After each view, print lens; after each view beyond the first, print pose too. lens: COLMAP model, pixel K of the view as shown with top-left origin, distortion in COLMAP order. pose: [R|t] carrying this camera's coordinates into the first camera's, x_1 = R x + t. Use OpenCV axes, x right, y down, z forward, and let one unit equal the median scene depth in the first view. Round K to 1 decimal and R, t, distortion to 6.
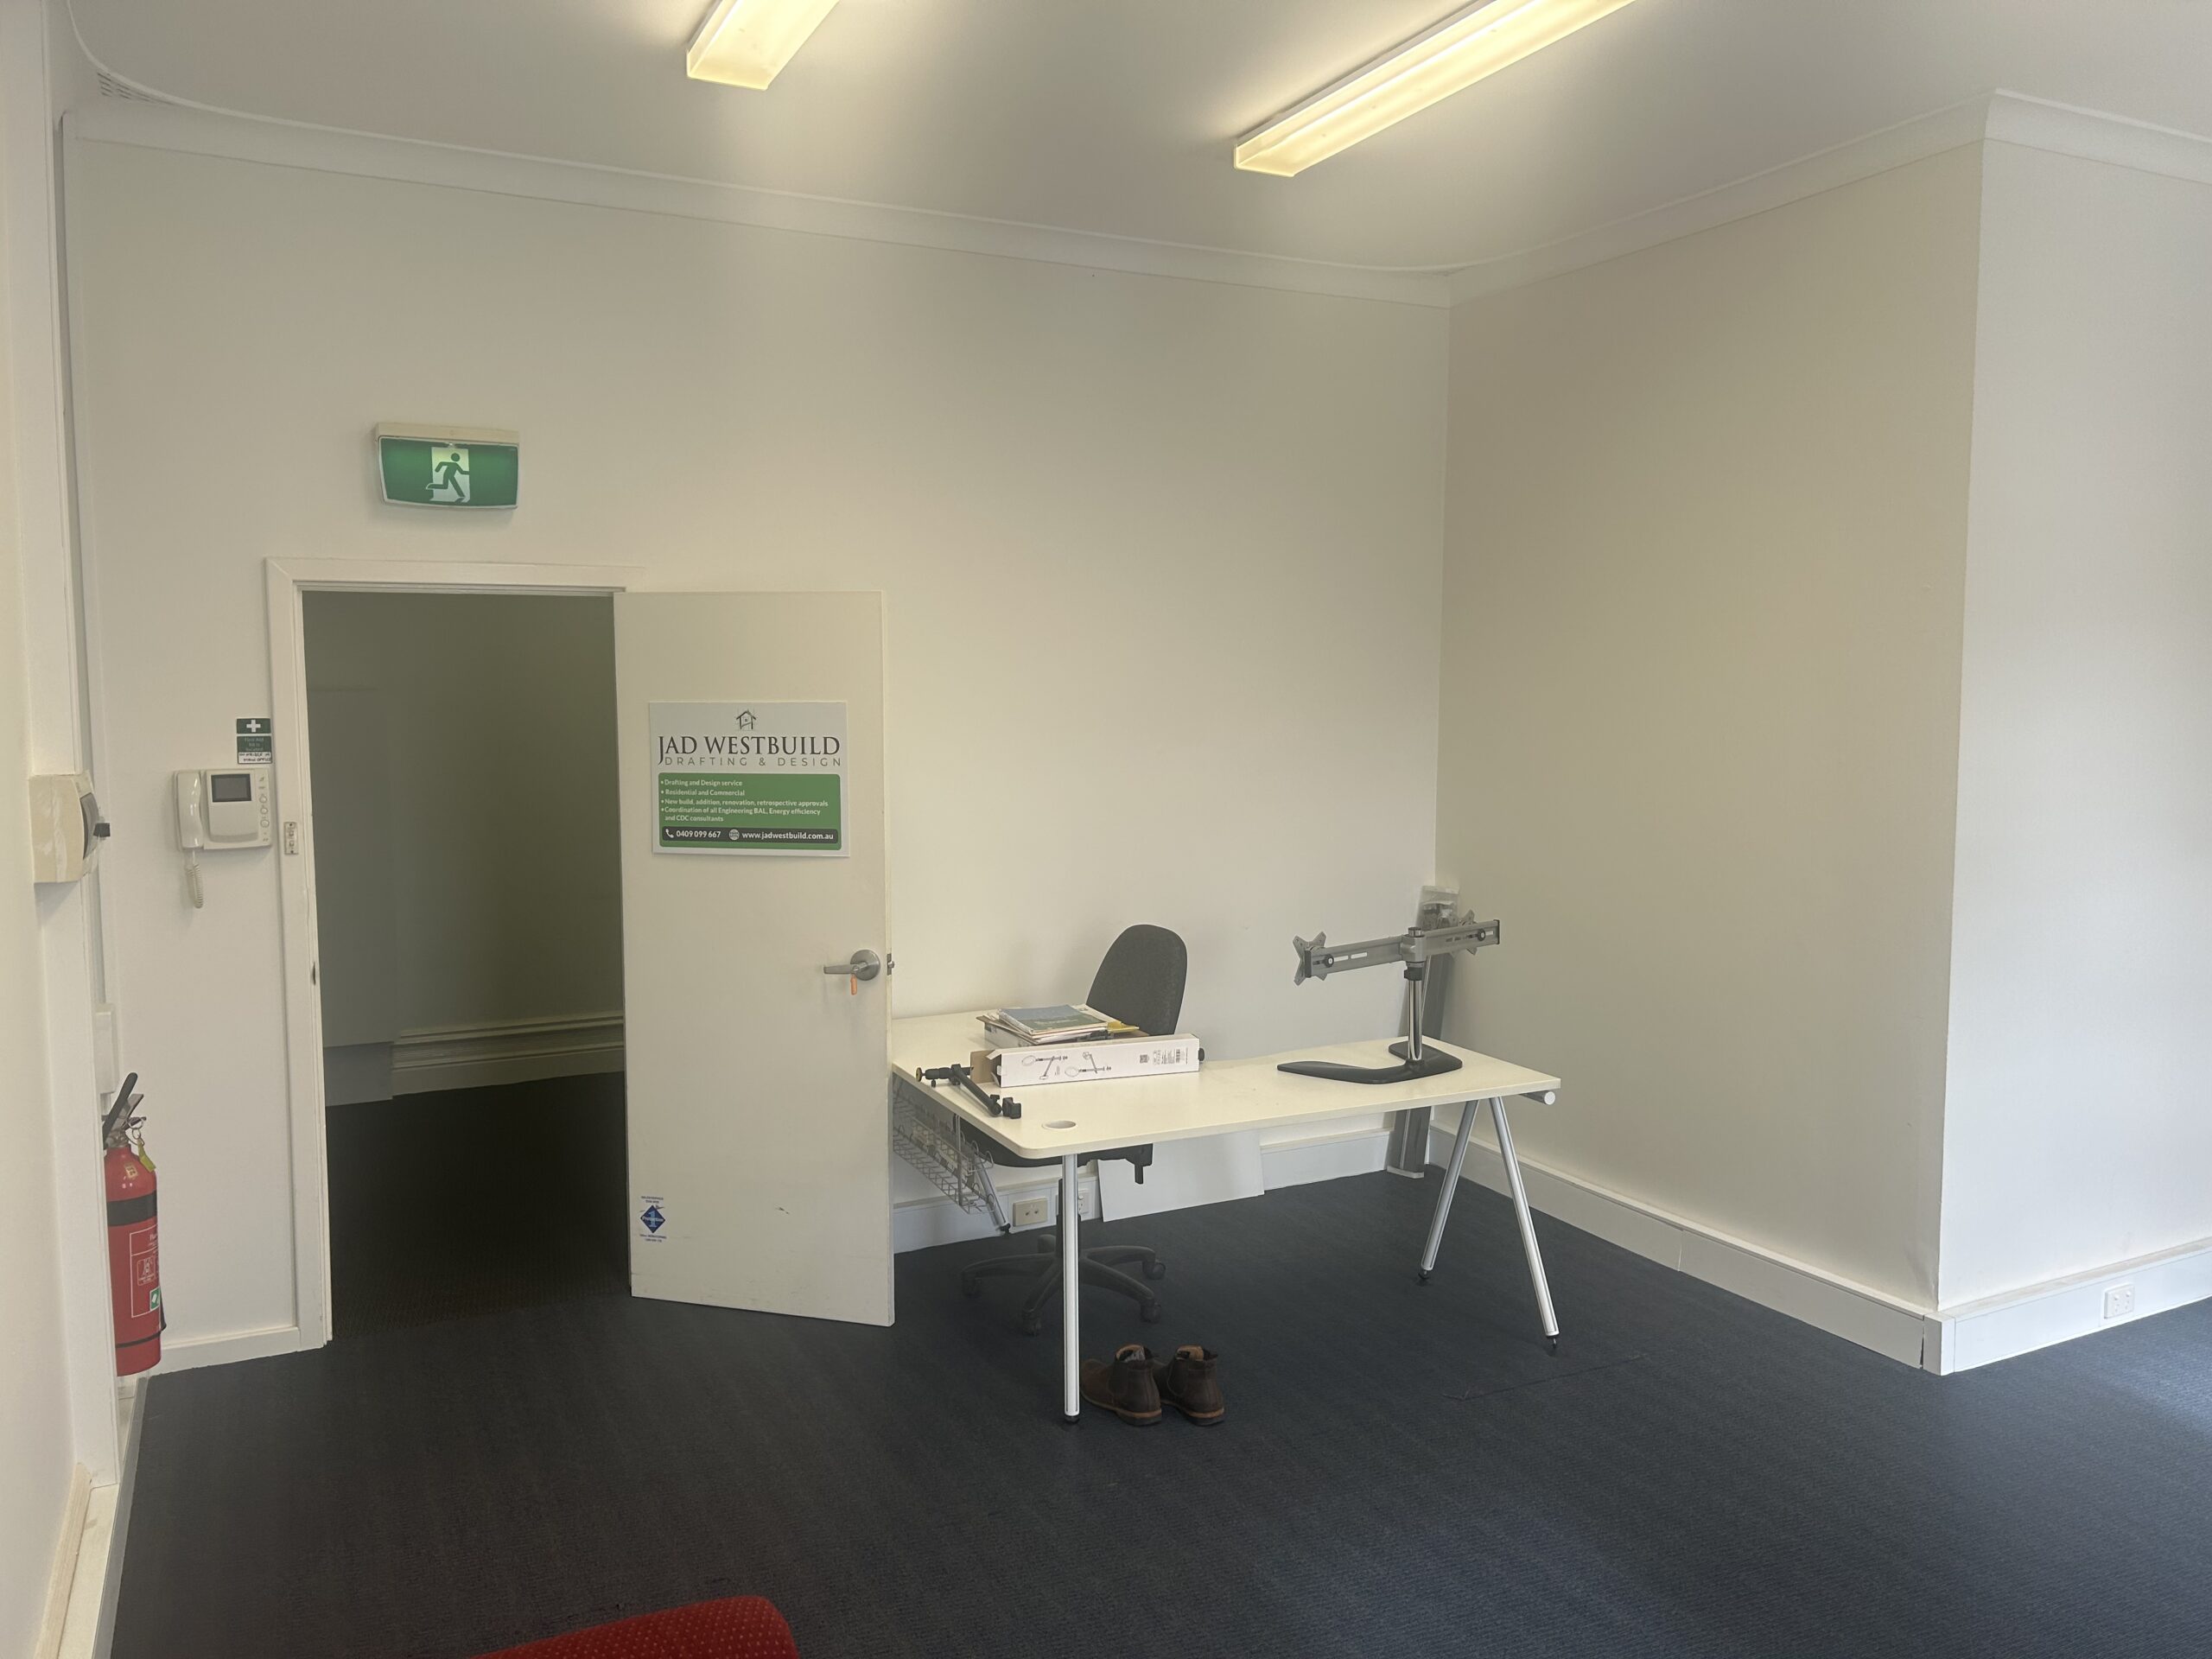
lens RADIAL K [[1640.5, 0, 1106.0], [0, 1640.5, 829.5], [0, 0, 1]] dist [0.168013, -0.307088]
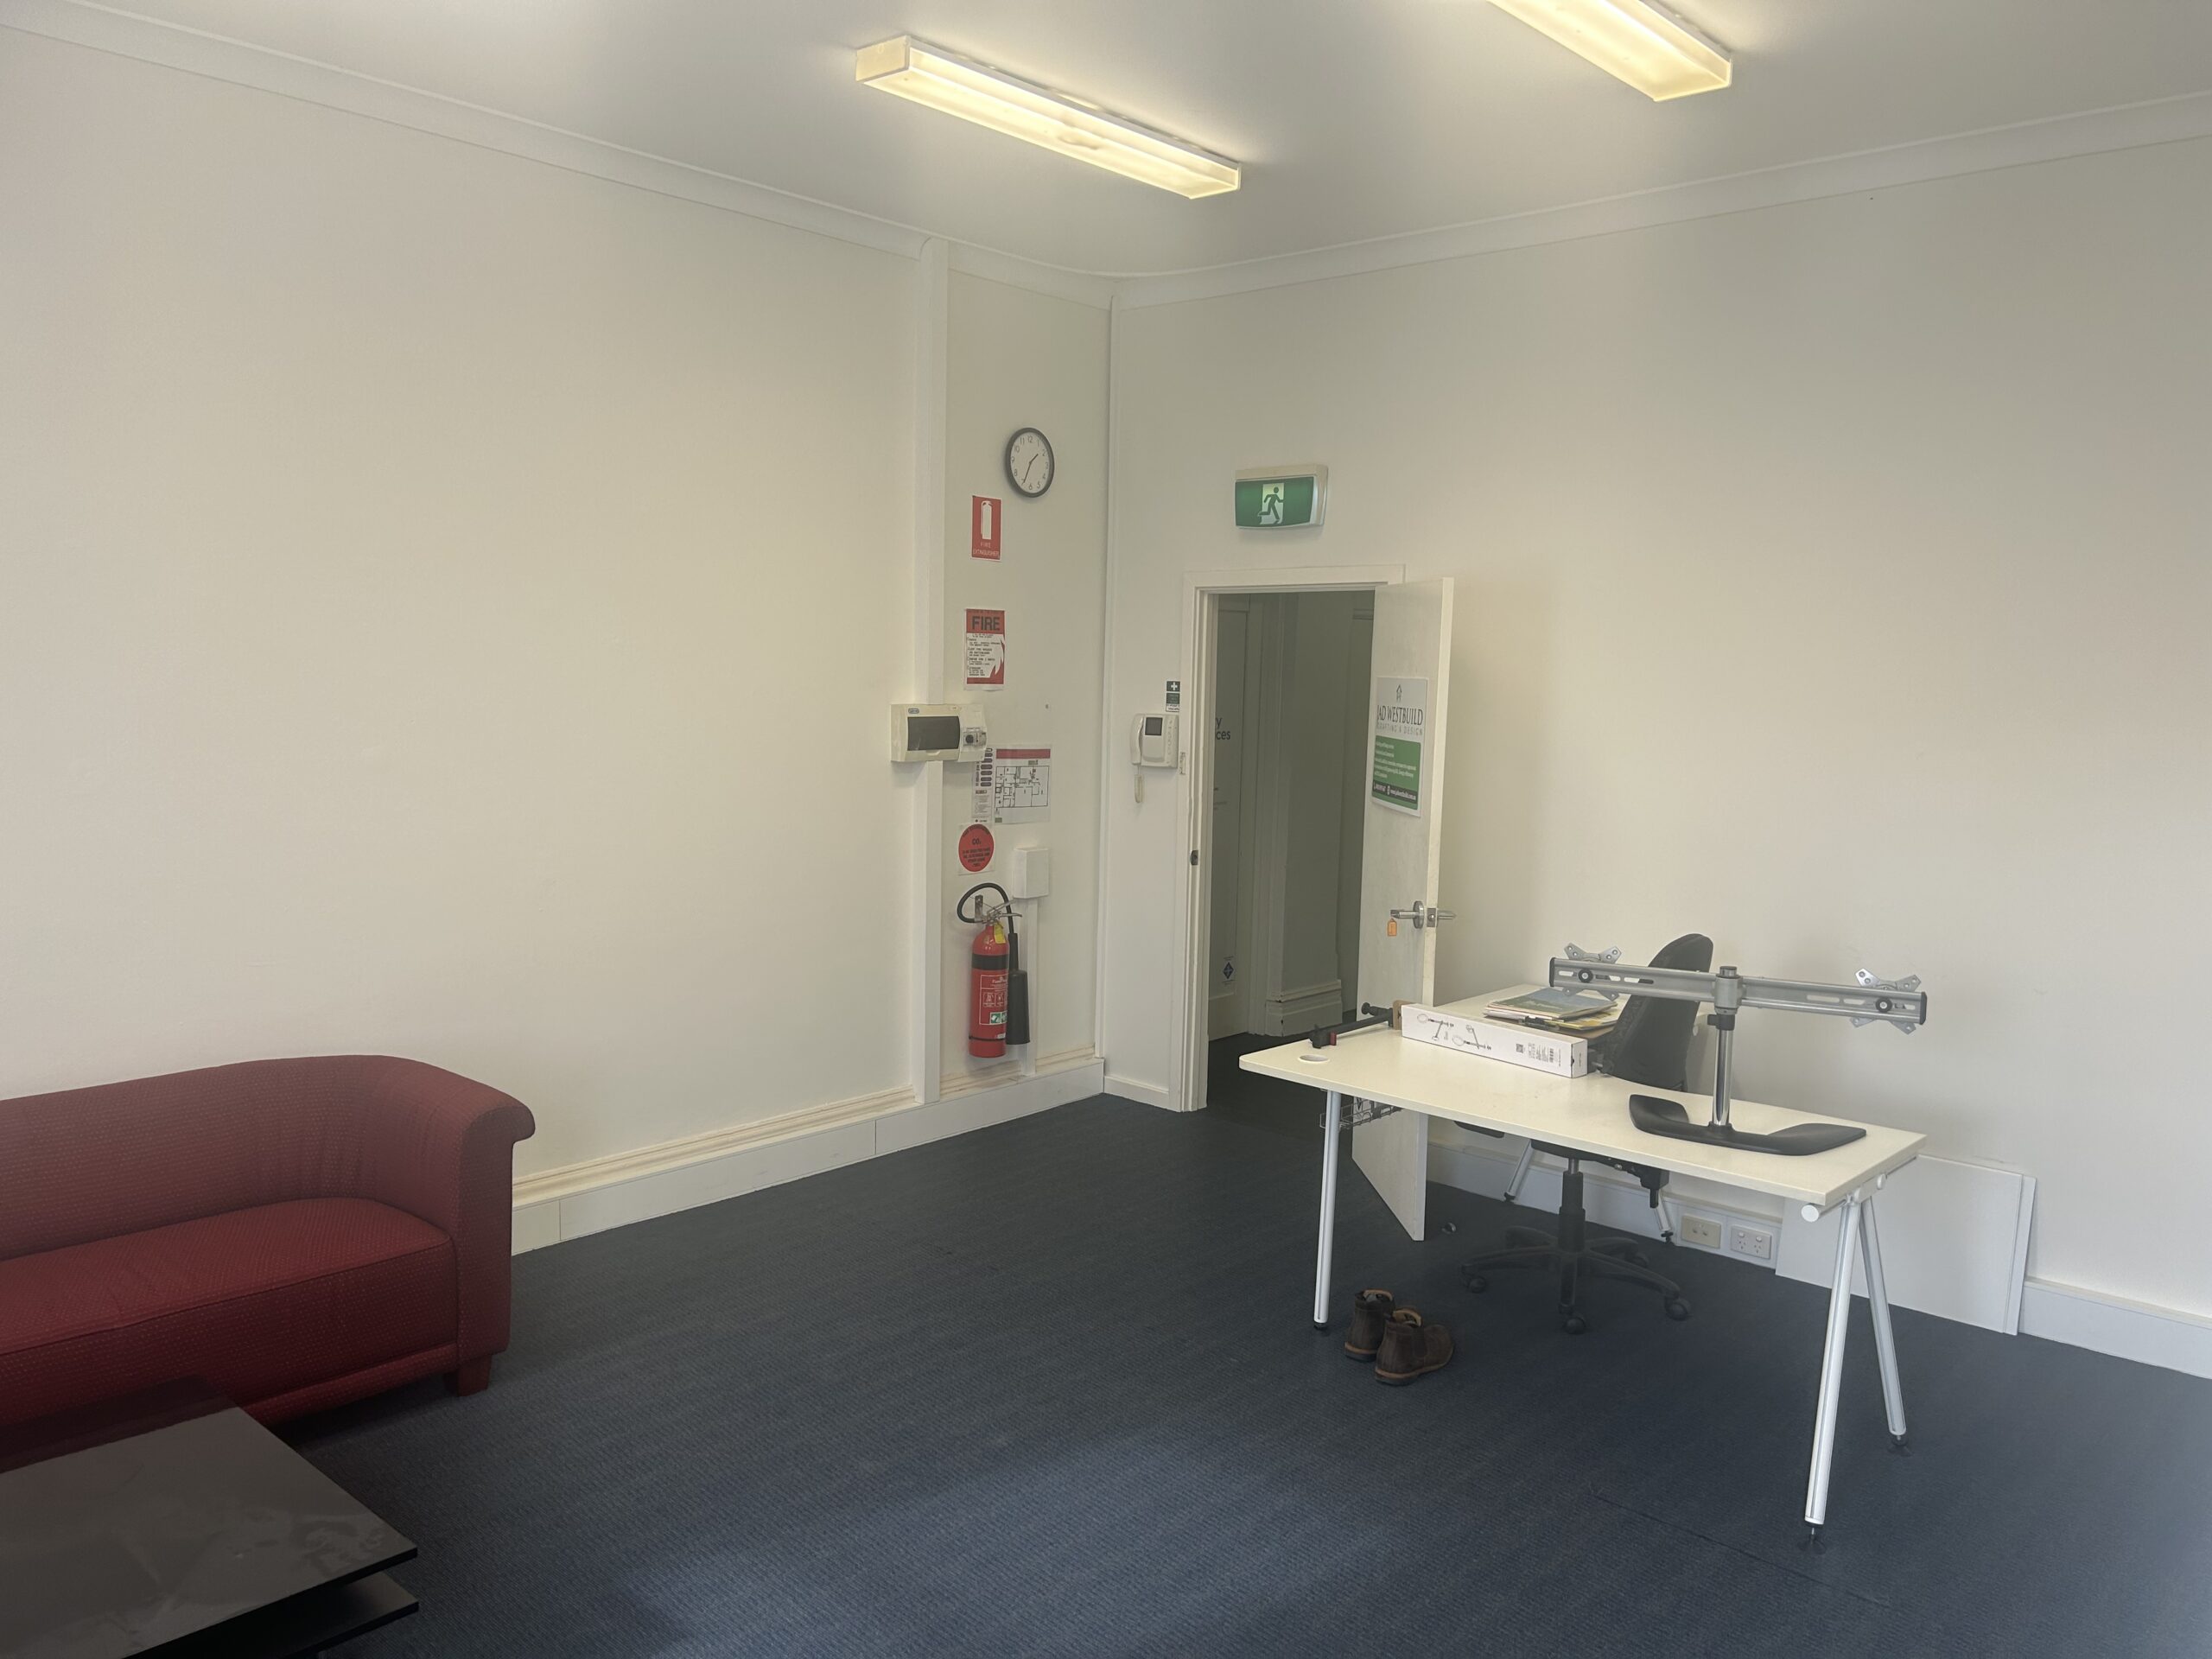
lens RADIAL K [[1683.5, 0, 1117.7], [0, 1683.5, 882.4], [0, 0, 1]] dist [0.061217, -0.002698]
pose [[0.346214, 0.134770, -0.928425, 0.862086], [-0.098680, 0.989370, 0.106818, -0.042499], [0.932951, 0.054635, 0.355833, 0.411853]]
